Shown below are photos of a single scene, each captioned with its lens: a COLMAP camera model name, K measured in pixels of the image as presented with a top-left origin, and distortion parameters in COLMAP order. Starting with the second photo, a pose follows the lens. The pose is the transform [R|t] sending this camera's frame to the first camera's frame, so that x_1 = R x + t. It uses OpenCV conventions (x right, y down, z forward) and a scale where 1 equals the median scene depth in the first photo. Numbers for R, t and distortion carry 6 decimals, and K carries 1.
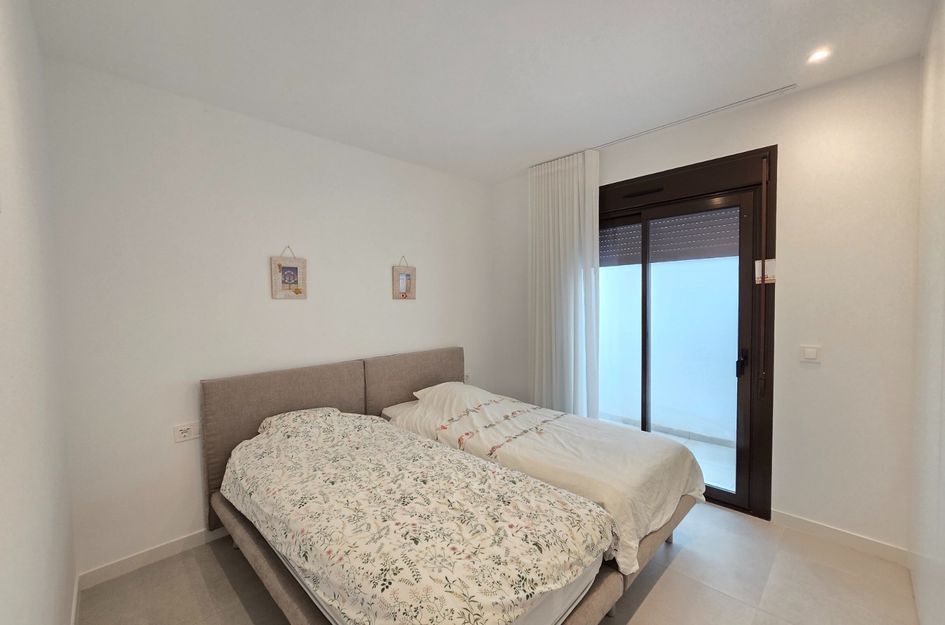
lens RADIAL K [[388.5, 0, 470.9], [0, 388.5, 315.9], [0, 0, 1]] dist [-0.001219, -0.000151]
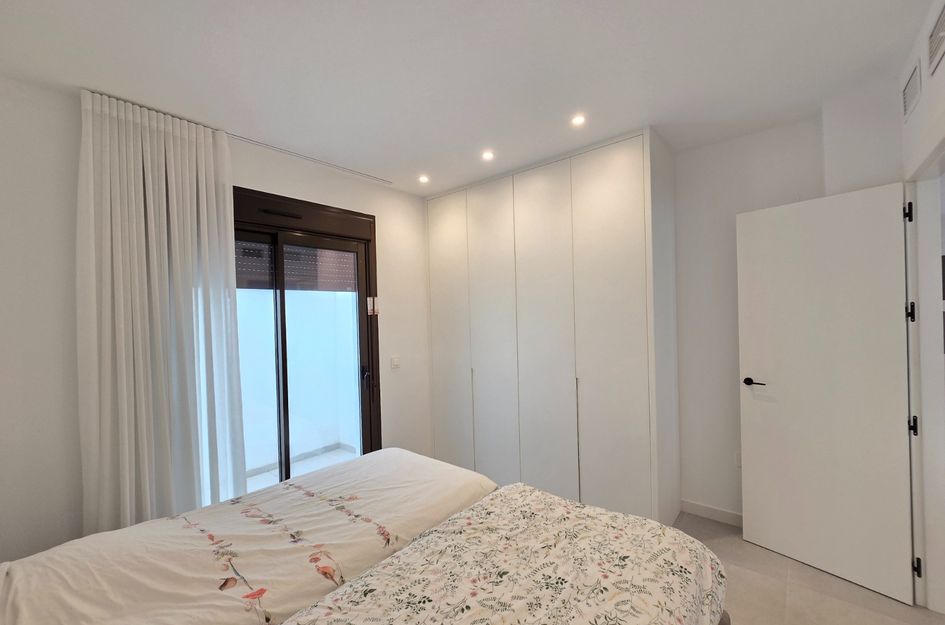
lens RADIAL K [[388.5, 0, 470.9], [0, 388.5, 315.9], [0, 0, 1]] dist [-0.001219, -0.000151]
pose [[-0.092227, 0.017906, 0.995577, -0.628875], [0.068432, 0.997588, -0.011602, -0.040802], [-0.993384, 0.067059, -0.093230, 0.804976]]
